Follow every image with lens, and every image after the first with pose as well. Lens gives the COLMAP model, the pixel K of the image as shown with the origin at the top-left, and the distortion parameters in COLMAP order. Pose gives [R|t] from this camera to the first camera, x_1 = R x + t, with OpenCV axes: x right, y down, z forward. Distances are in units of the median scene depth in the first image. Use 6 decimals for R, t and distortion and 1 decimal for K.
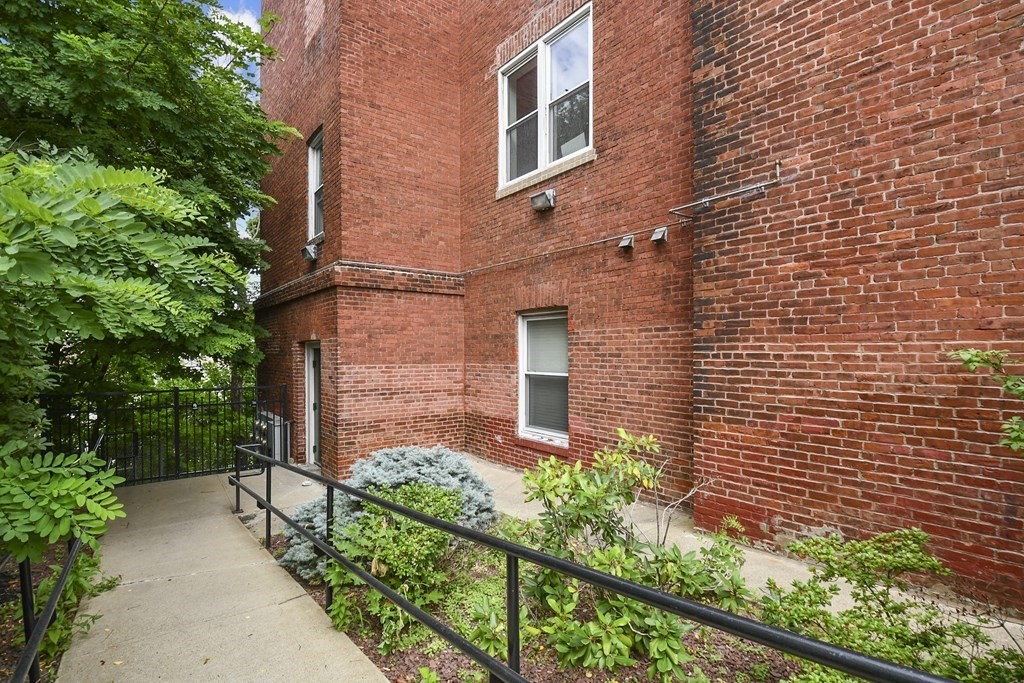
lens RADIAL K [[473.7, 0, 513.9], [0, 473.7, 347.1], [0, 0, 1]] dist [0.001200, 0.000036]
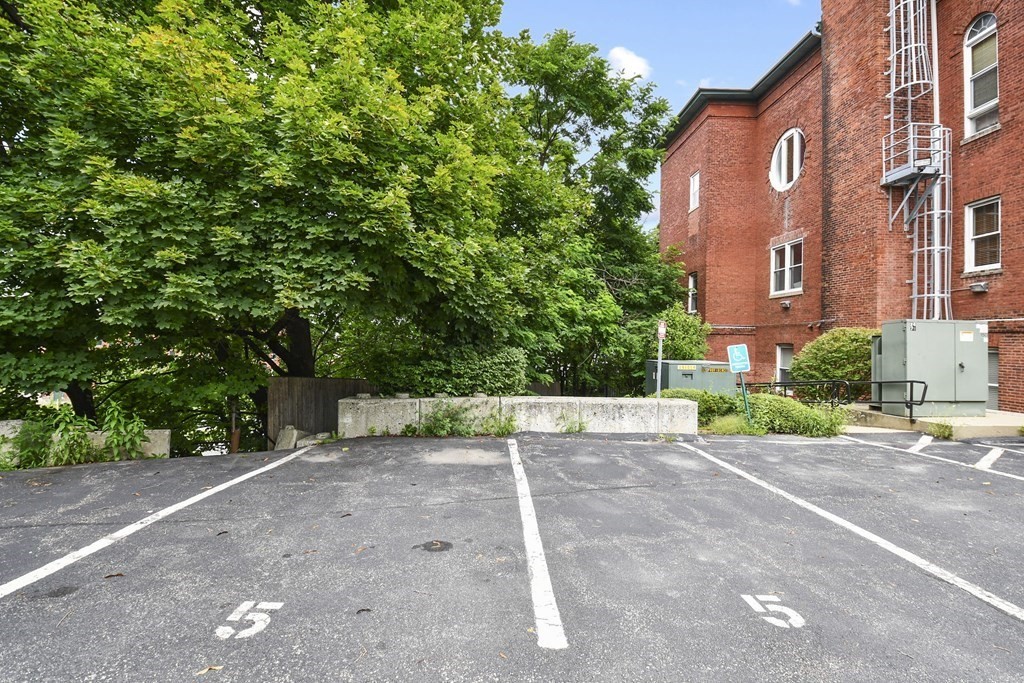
lens RADIAL K [[457.5, 0, 514.6], [0, 457.5, 343.0], [0, 0, 1]] dist [0.001670, -0.006982]
pose [[0.797219, 0.019184, -0.603385, 0.367564], [-0.017235, 0.999811, 0.009016, -0.076244], [0.603444, 0.003212, 0.797399, -1.814215]]
